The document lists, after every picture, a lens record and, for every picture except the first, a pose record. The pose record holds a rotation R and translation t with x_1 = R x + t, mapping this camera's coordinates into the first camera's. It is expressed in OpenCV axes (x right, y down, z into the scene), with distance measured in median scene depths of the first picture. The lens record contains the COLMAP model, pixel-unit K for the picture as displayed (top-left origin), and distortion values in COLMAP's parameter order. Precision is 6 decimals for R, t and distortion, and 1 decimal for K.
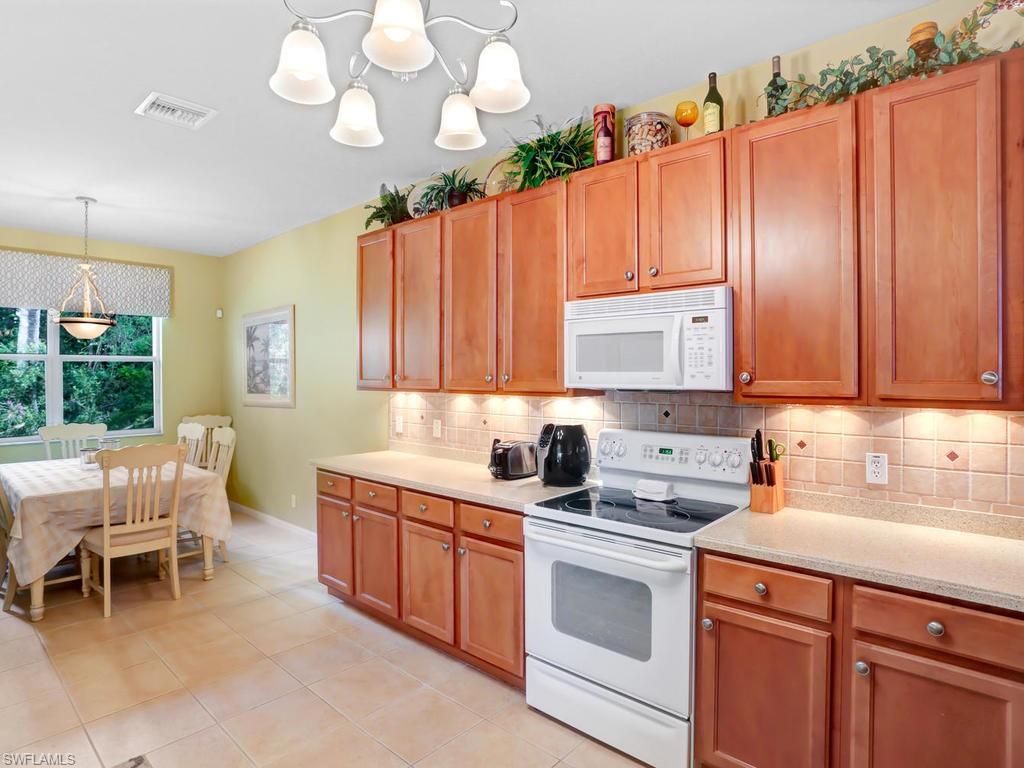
lens RADIAL K [[564.1, 0, 512.2], [0, 564.1, 379.2], [0, 0, 1]] dist [-0.066076, 0.029254]
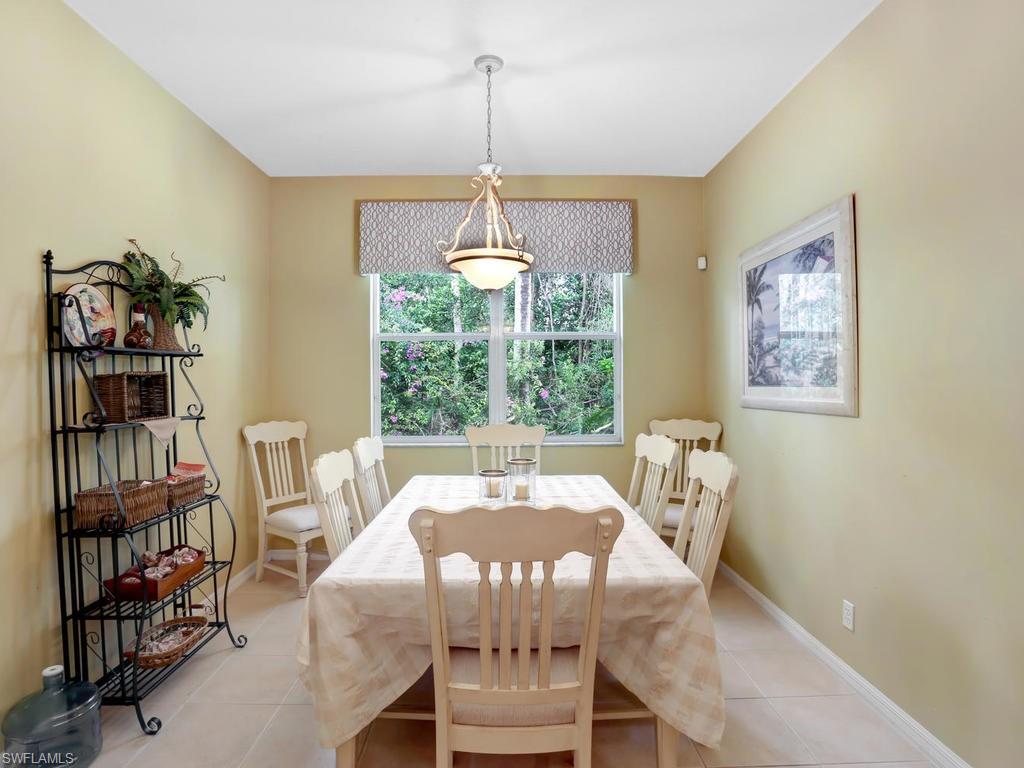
lens RADIAL K [[564.1, 0, 505.5], [0, 564.1, 382.0], [0, 0, 1]] dist [-0.066076, 0.029254]
pose [[0.678908, 0.002793, -0.734218, -0.379668], [-0.001101, 0.999996, 0.002786, 0.033956], [0.734223, -0.001083, 0.678908, 0.721042]]
